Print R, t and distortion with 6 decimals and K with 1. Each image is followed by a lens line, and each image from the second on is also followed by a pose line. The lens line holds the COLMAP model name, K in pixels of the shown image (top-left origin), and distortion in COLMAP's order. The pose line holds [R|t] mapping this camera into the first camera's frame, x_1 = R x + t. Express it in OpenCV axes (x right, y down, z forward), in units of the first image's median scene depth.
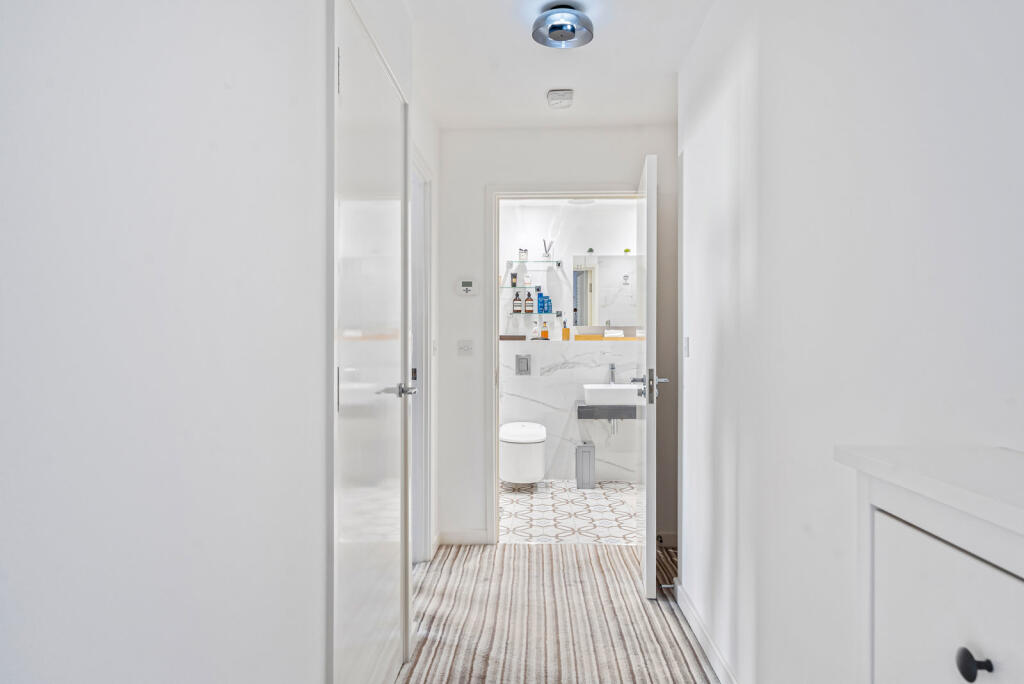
lens RADIAL K [[619.5, 0, 511.0], [0, 619.5, 341.9], [0, 0, 1]] dist [0.000086, 0.000001]
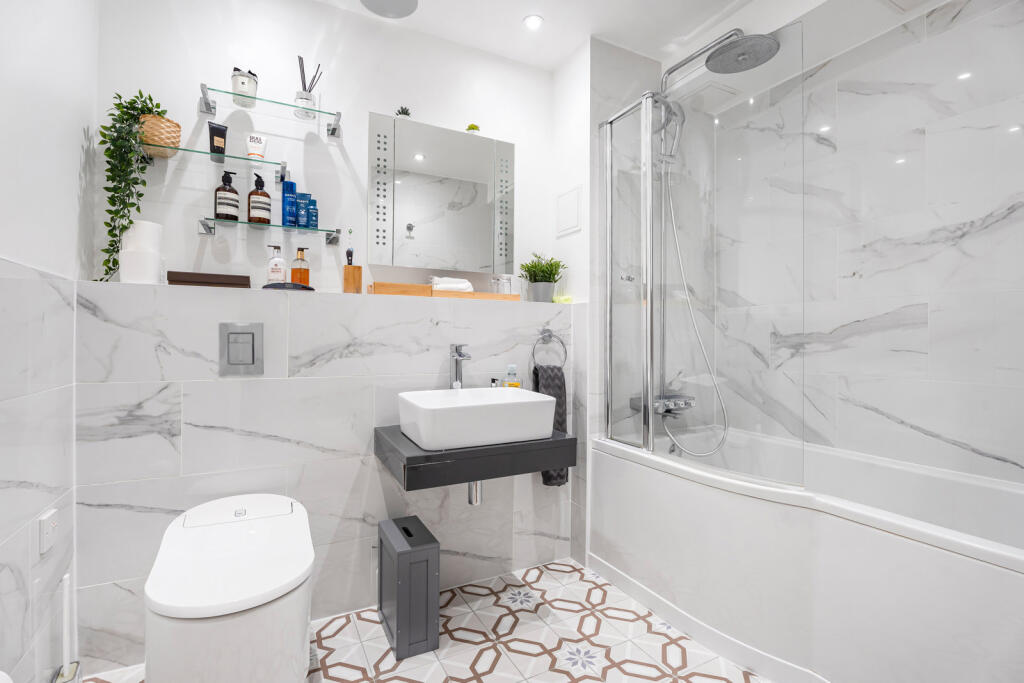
lens RADIAL K [[482.0, 0, 510.1], [0, 482.0, 331.9], [0, 0, 1]] dist [-0.003867, -0.000182]
pose [[0.867672, 0.009662, 0.497043, 0.015361], [-0.005294, 0.999934, -0.010197, 0.027727], [-0.497109, 0.006217, 0.867666, 0.636715]]
